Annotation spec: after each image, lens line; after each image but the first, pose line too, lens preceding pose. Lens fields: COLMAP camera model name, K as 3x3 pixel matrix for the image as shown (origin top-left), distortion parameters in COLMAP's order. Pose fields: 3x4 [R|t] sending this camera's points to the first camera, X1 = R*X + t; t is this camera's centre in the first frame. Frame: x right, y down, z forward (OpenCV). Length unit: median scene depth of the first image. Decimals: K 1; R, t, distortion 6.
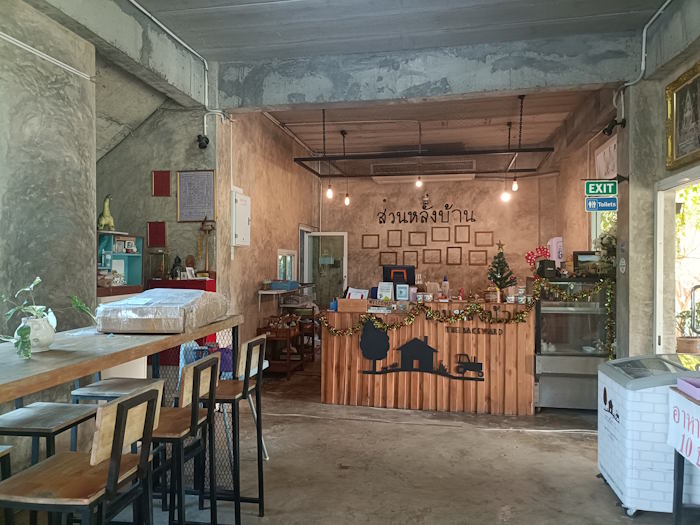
lens RADIAL K [[513.0, 0, 350.0], [0, 513.0, 262.5], [0, 0, 1]] dist [0.090454, 0.000513]
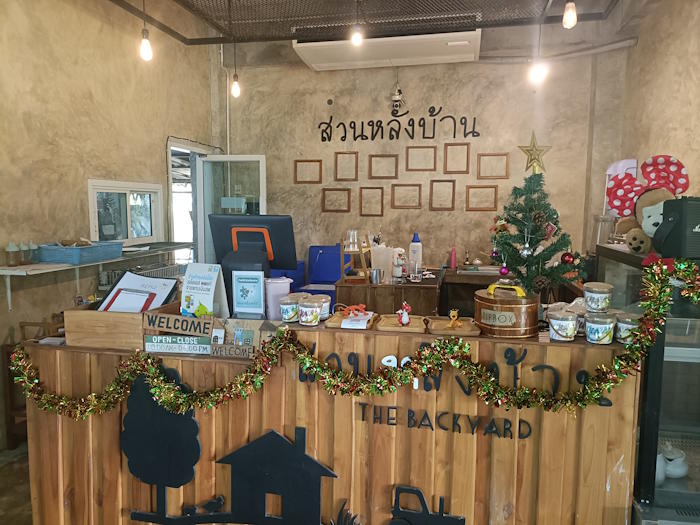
lens RADIAL K [[500.8, 0, 350.0], [0, 500.8, 262.5], [0, 0, 1]] dist [0.042870, 0.003156]
pose [[0.999613, 0.005196, -0.027316, 0.131779], [-0.002073, 0.993577, 0.113137, -0.000998], [0.027728, -0.113036, 0.993204, 0.481639]]
